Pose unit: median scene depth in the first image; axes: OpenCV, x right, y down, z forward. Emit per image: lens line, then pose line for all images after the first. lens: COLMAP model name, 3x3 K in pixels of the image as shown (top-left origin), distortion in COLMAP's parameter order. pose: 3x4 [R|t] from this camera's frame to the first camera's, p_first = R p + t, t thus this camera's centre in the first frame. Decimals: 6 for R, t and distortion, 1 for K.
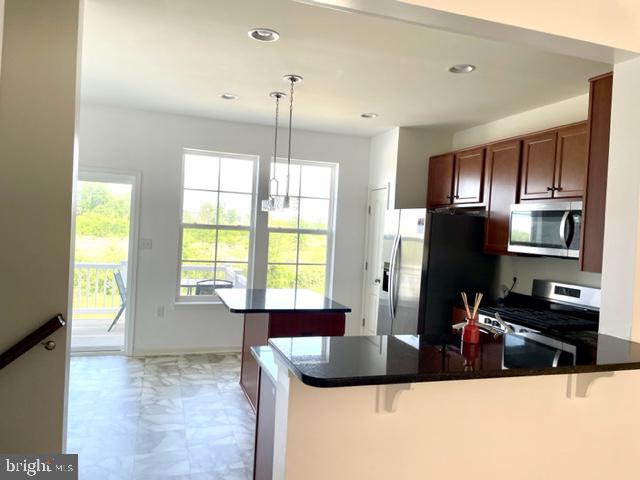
lens RADIAL K [[481.5, 0, 321.2], [0, 481.5, 240.6], [0, 0, 1]] dist [0.032253, -0.017087]
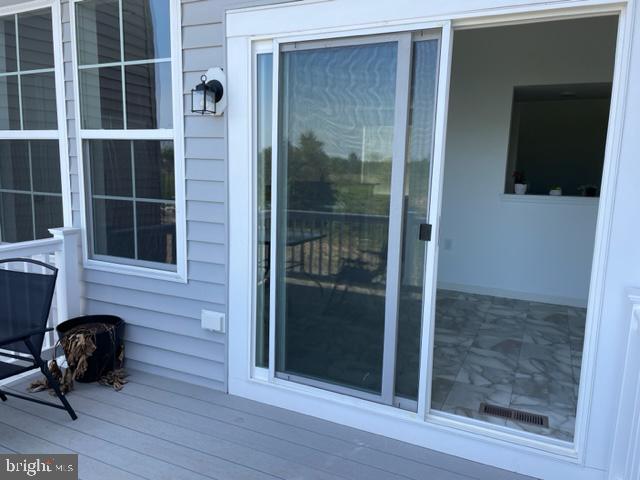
lens RADIAL K [[481.5, 0, 319.4], [0, 481.5, 240.6], [0, 0, 1]] dist [0.032253, -0.017087]
pose [[-0.715520, -0.175839, 0.676100, -0.605414], [-0.048688, 0.978003, 0.202830, -0.022500], [-0.696893, 0.112211, -0.708342, 1.915081]]
